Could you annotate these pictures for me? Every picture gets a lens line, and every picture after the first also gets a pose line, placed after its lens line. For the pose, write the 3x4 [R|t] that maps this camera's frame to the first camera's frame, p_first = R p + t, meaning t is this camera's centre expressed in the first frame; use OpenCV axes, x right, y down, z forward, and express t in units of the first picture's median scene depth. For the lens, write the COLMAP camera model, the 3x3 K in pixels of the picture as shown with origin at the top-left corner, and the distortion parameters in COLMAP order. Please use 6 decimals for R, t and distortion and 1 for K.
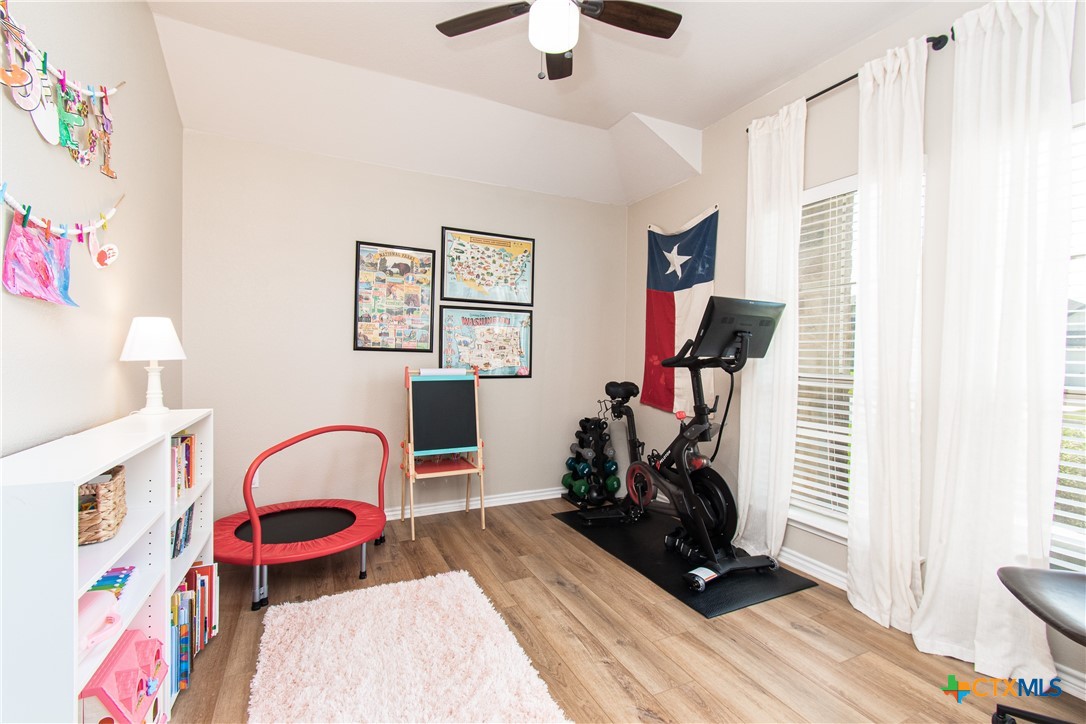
lens RADIAL K [[487.5, 0, 524.1], [0, 487.5, 366.9], [0, 0, 1]] dist [0.000639, 0.000662]
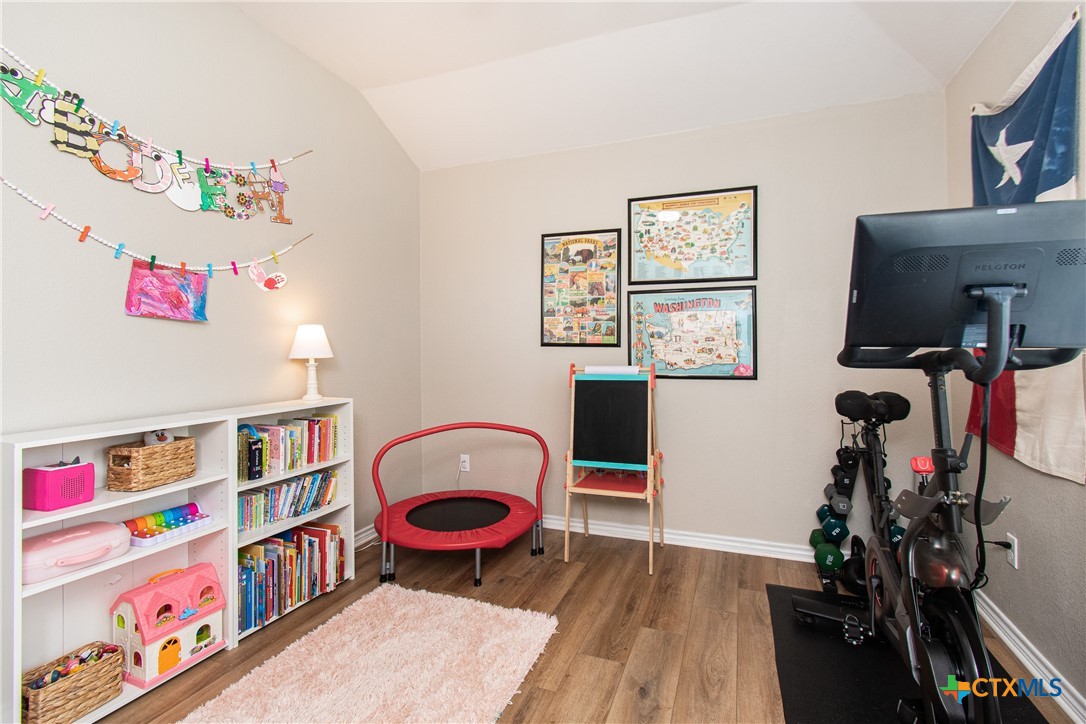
lens RADIAL K [[487.5, 0, 545.3], [0, 487.5, 346.2], [0, 0, 1]] dist [0.000639, 0.000662]
pose [[0.700593, -0.018446, -0.713323, 0.347761], [-0.004203, 0.999542, -0.029975, -0.004923], [0.713549, 0.023998, 0.700194, 0.319753]]
